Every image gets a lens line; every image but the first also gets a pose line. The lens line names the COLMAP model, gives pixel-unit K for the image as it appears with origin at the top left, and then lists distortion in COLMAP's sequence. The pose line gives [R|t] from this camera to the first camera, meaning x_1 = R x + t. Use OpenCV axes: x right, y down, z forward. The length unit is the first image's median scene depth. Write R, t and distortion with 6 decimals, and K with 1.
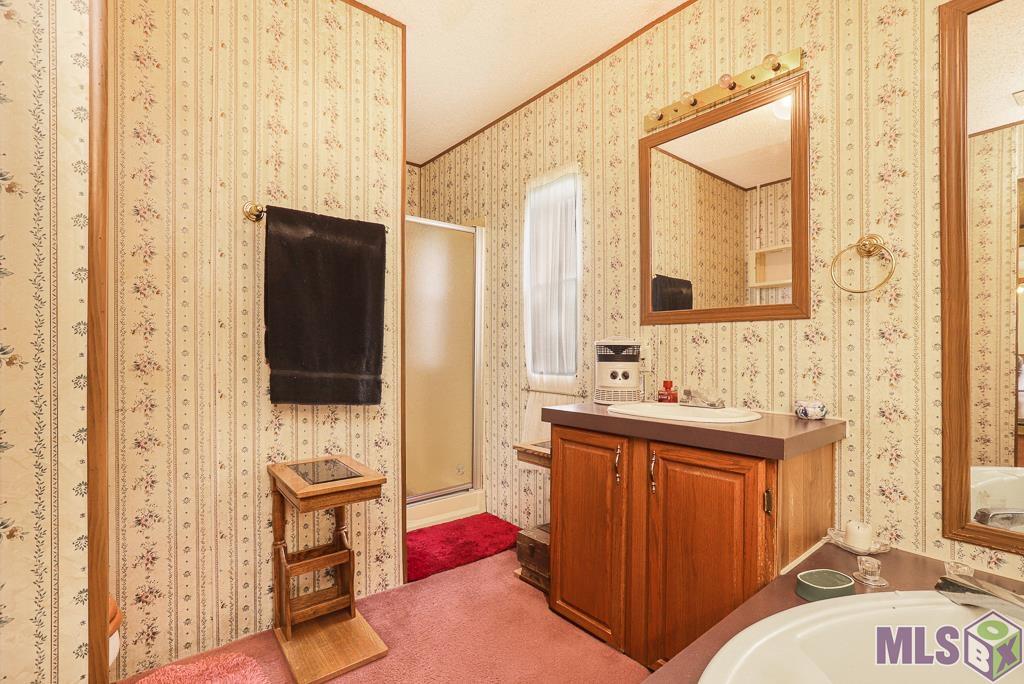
lens RADIAL K [[468.9, 0, 504.4], [0, 468.9, 352.7], [0, 0, 1]] dist [-0.039927, 0.018160]
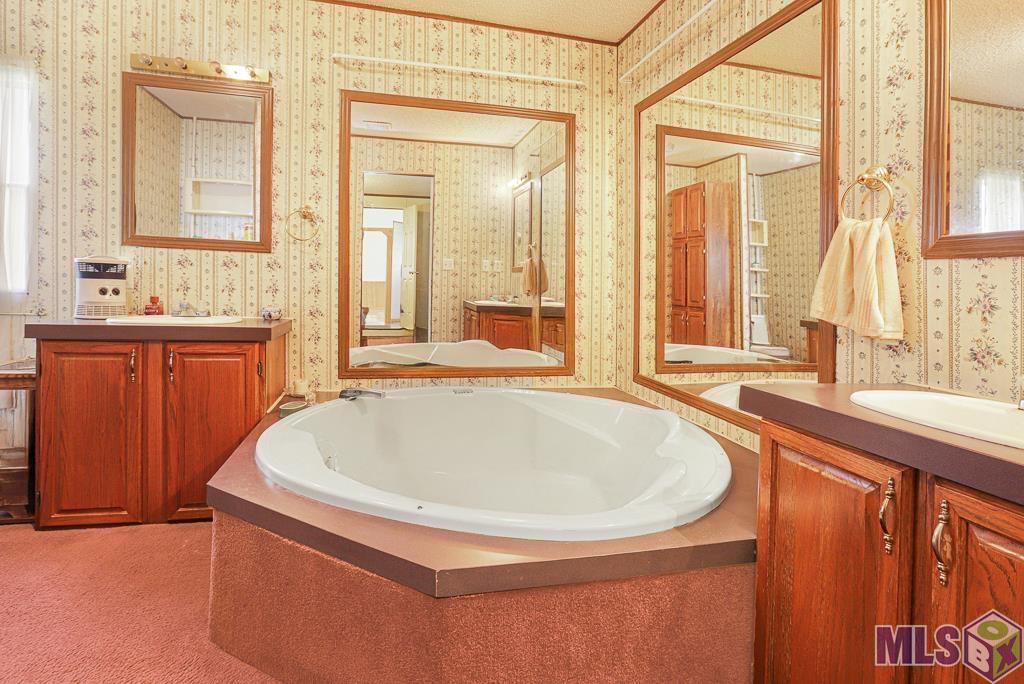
lens RADIAL K [[476.8, 0, 513.3], [0, 476.8, 339.4], [0, 0, 1]] dist [-0.047983, 0.017672]
pose [[0.404359, -0.088096, 0.910348, -0.428597], [-0.035829, 0.993060, 0.112015, 0.005147], [-0.913898, -0.077911, 0.398397, -0.345938]]
